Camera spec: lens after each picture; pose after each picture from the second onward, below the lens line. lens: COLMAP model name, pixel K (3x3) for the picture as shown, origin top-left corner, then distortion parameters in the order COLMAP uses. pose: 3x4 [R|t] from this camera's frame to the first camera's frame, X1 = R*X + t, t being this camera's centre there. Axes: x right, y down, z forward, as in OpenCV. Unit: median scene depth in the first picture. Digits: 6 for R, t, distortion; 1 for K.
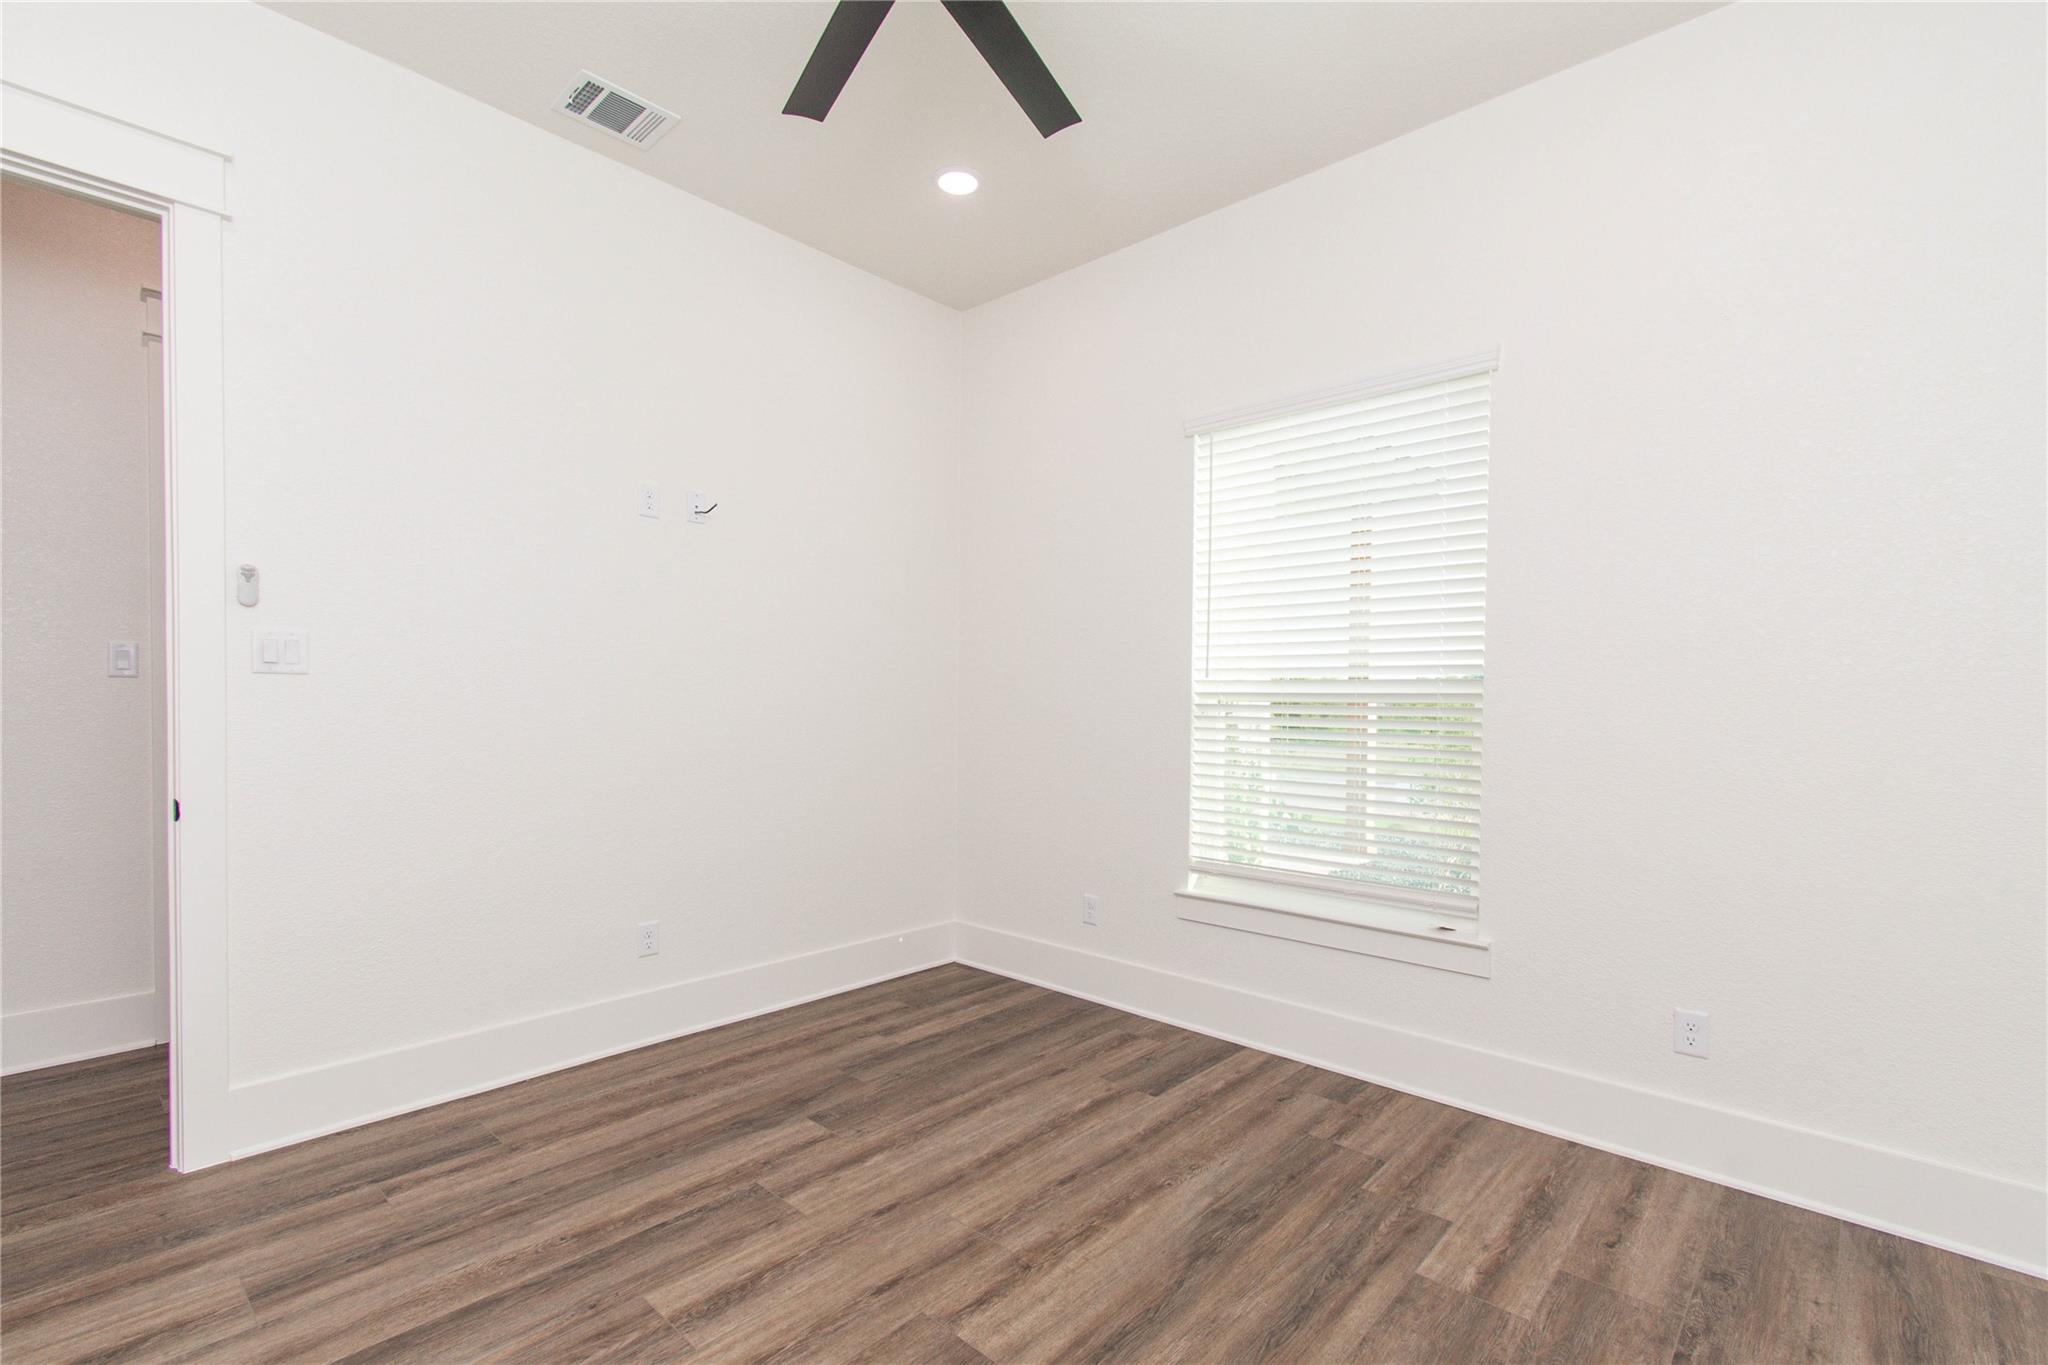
lens RADIAL K [[912.0, 0, 1028.9], [0, 912.0, 702.5], [0, 0, 1]] dist [0.001581, -0.002127]
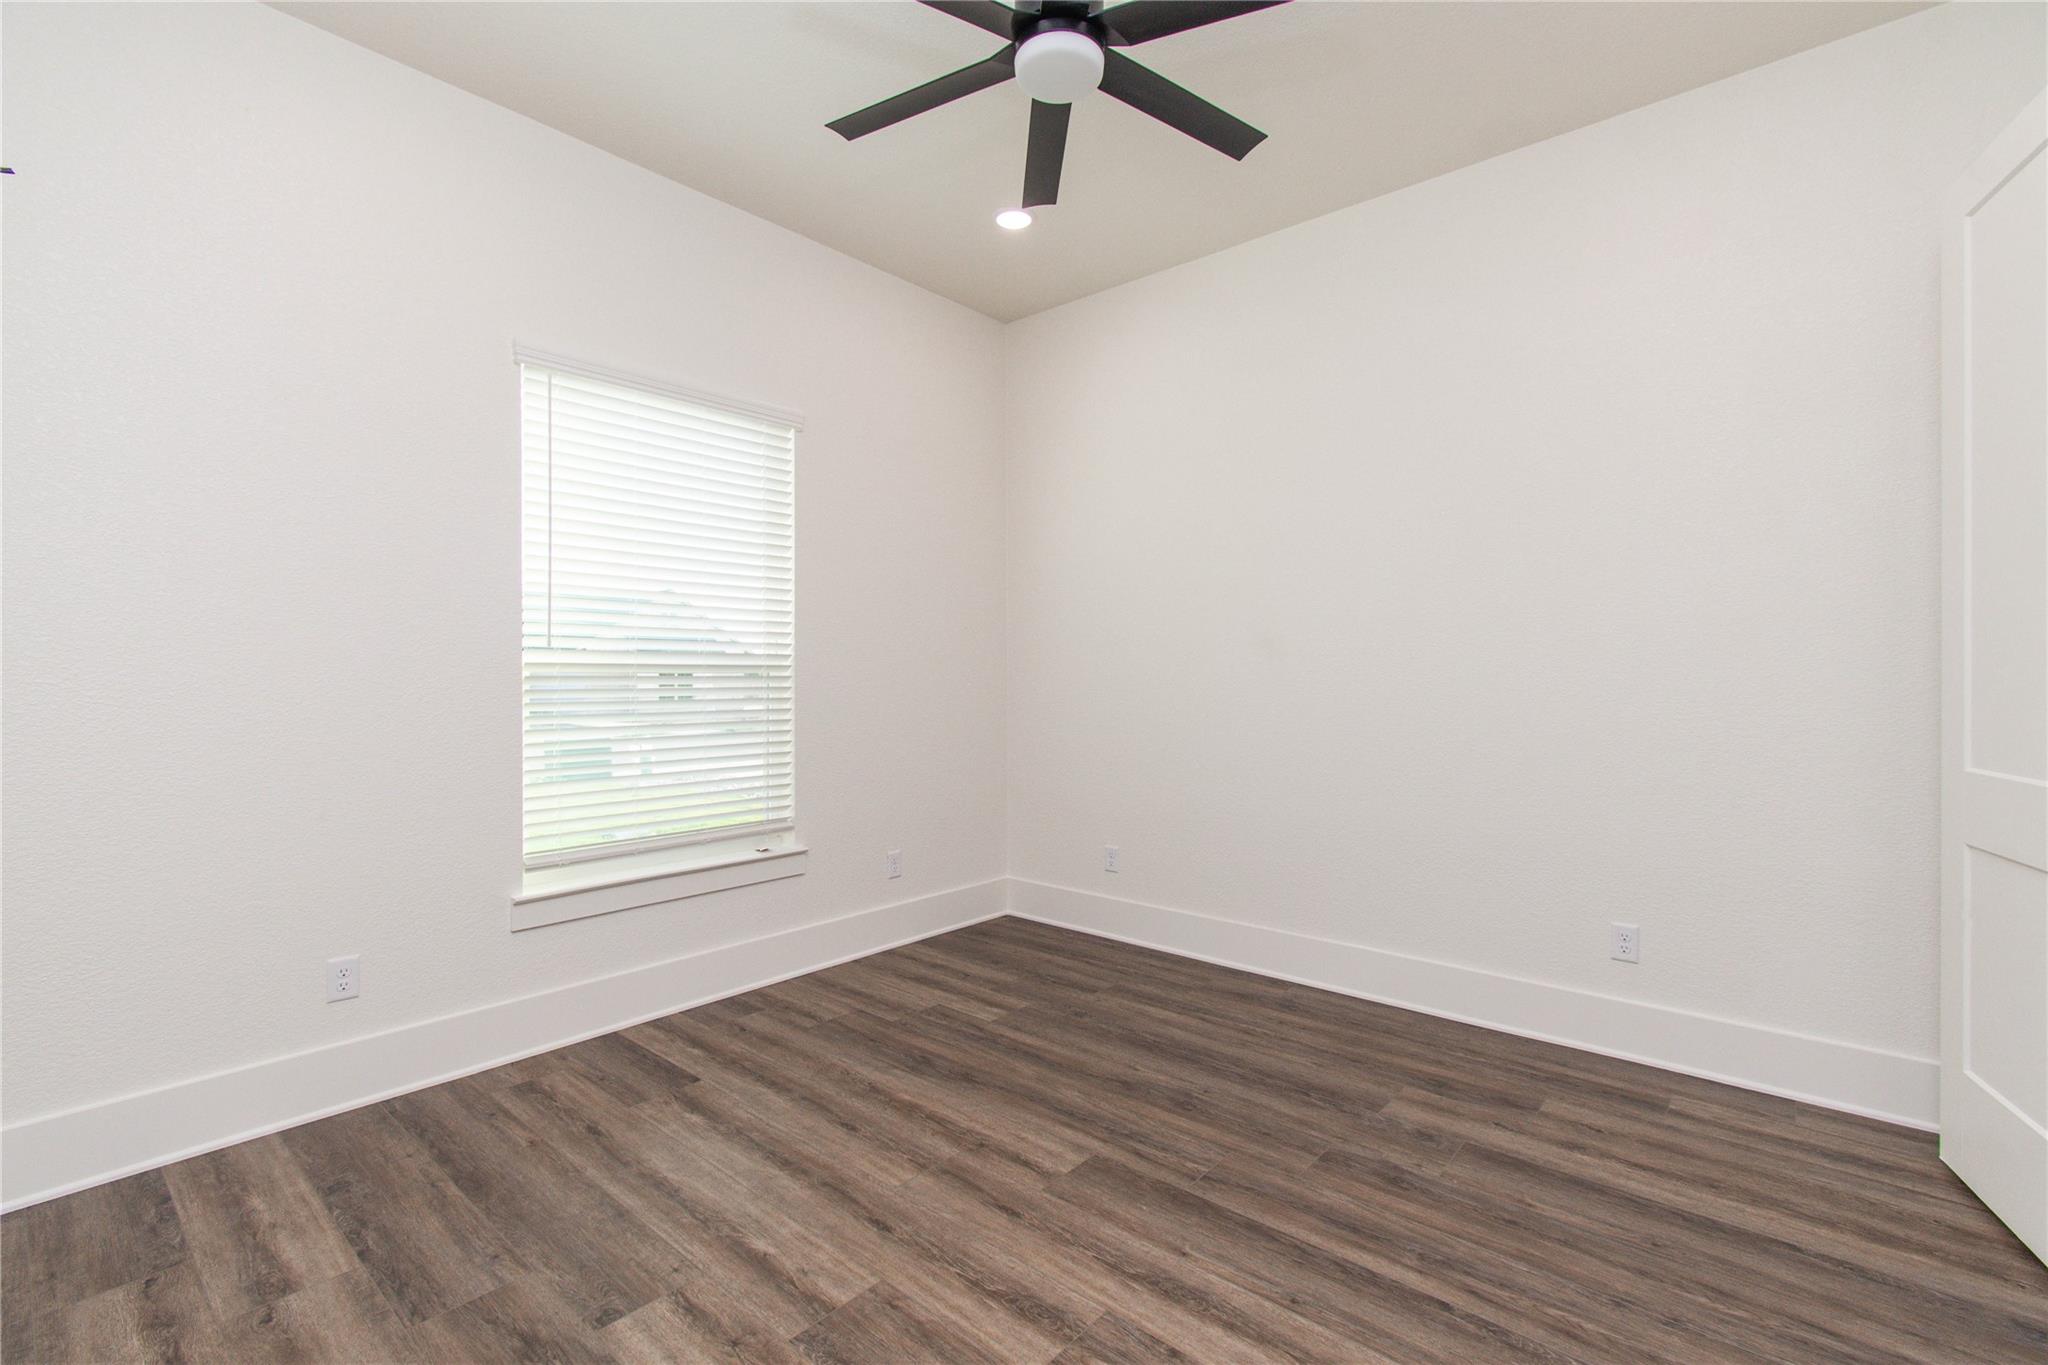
lens RADIAL K [[912.0, 0, 1029.0], [0, 912.0, 668.5], [0, 0, 1]] dist [0.001581, -0.002127]
pose [[-0.026156, -0.004709, 0.999647, -0.882794], [0.002487, 0.999986, 0.004776, -0.010179], [-0.999655, 0.002611, -0.026144, 0.711064]]
